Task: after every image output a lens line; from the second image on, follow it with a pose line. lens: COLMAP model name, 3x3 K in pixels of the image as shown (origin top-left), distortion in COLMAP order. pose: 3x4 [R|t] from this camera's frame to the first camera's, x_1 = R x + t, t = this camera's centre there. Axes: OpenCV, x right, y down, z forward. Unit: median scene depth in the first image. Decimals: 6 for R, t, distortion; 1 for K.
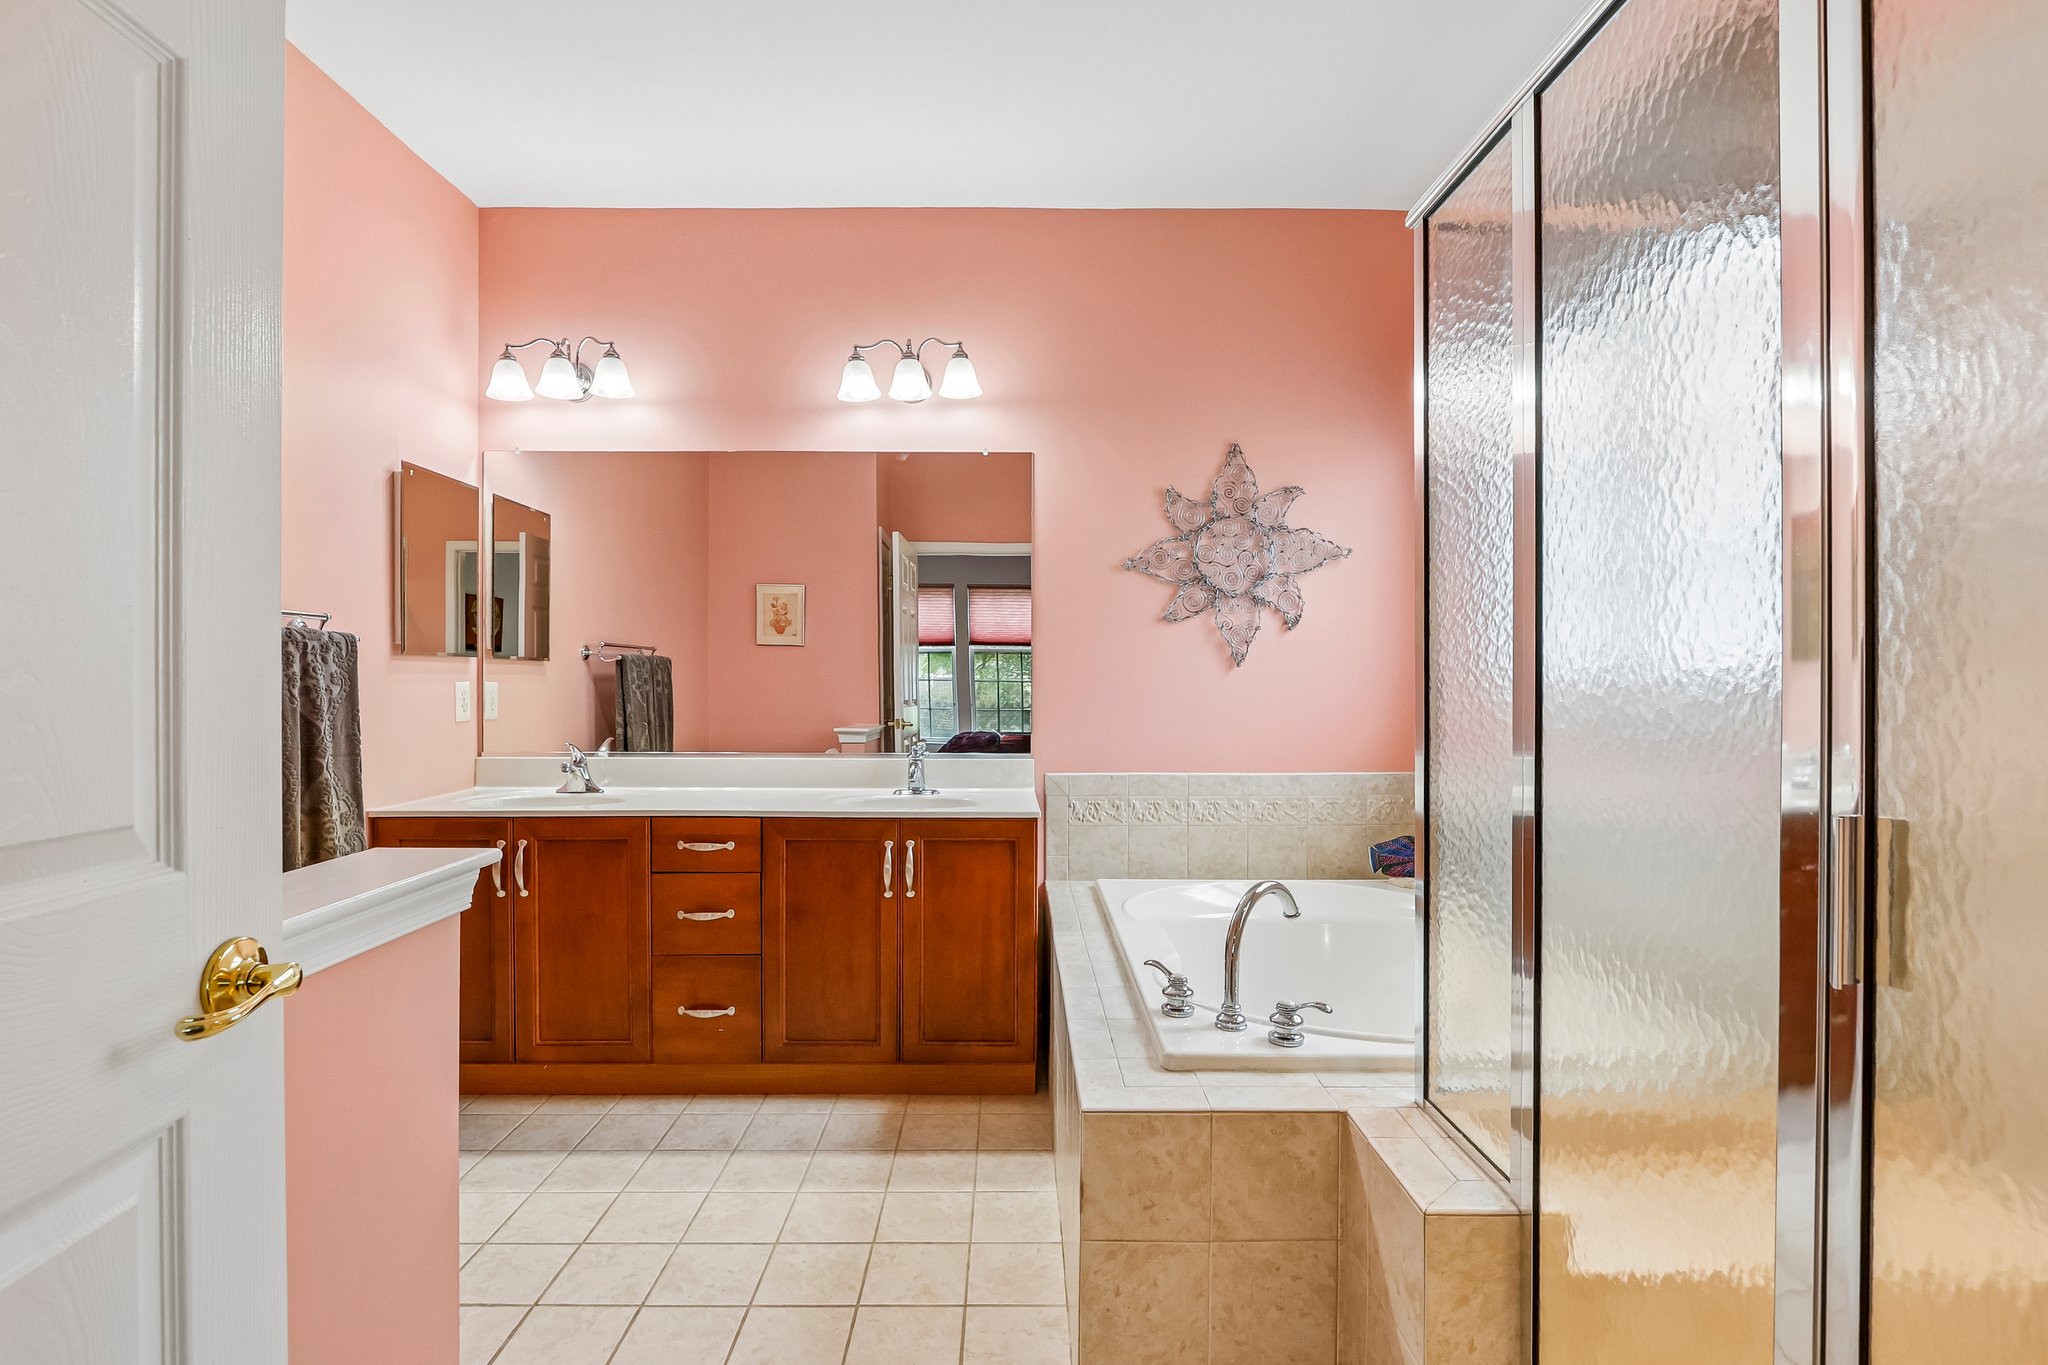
lens RADIAL K [[956.0, 0, 1029.2], [0, 956.0, 689.3], [0, 0, 1]] dist [0.000357, 0.000859]
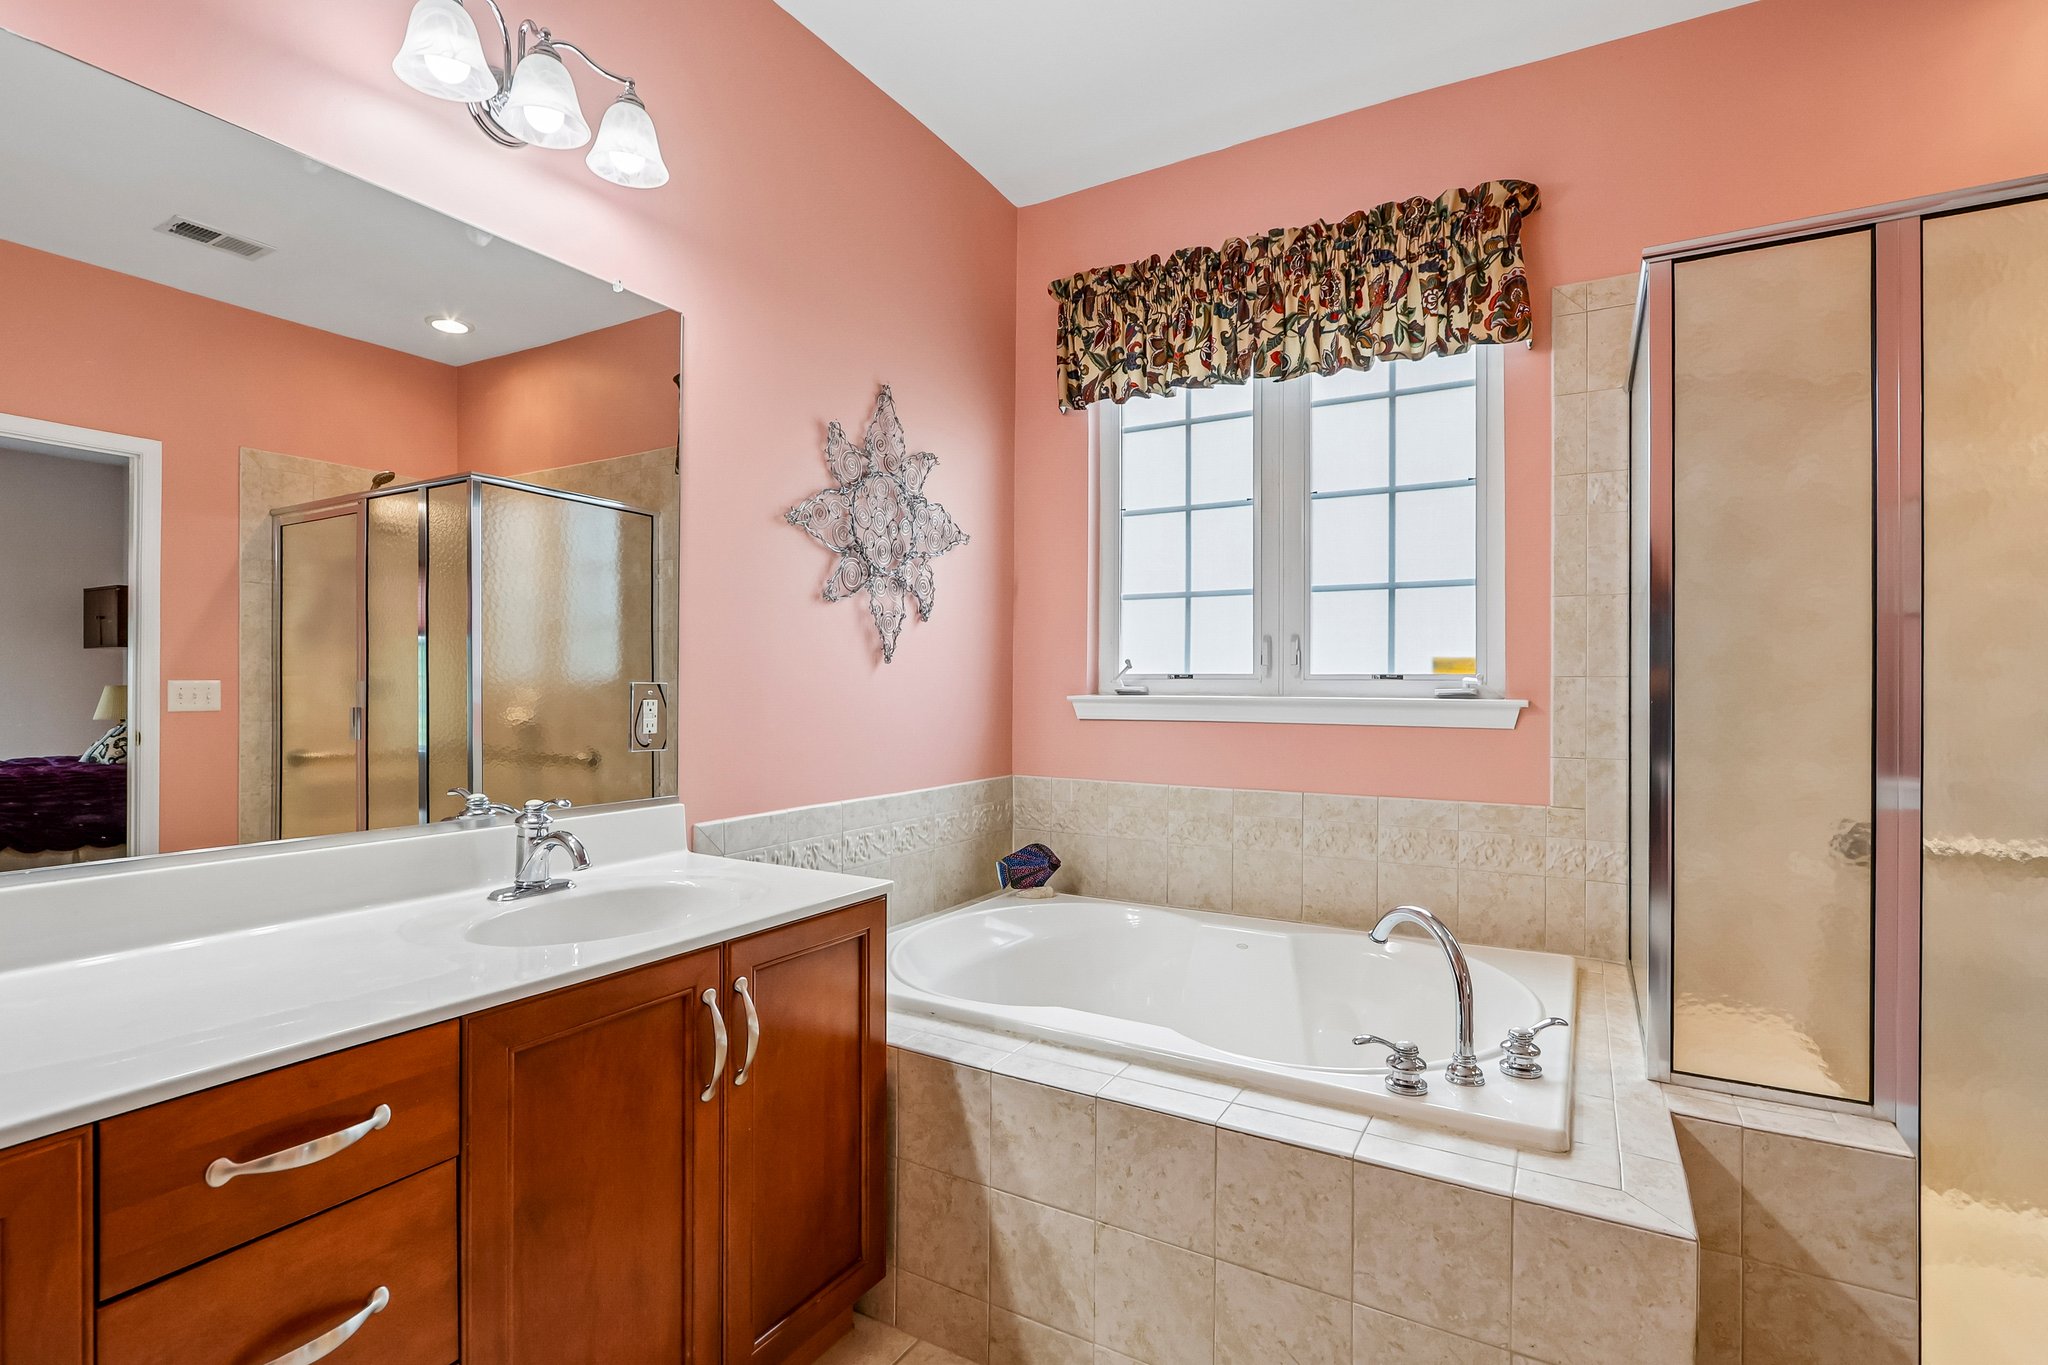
lens RADIAL K [[956.0, 0, 1021.4], [0, 956.0, 673.5], [0, 0, 1]] dist [0.000357, 0.000859]
pose [[0.529666, 0.012322, 0.848117, -0.404148], [0.002845, 0.999863, -0.016304, -0.001072], [-0.848202, 0.011049, 0.529558, 0.479542]]
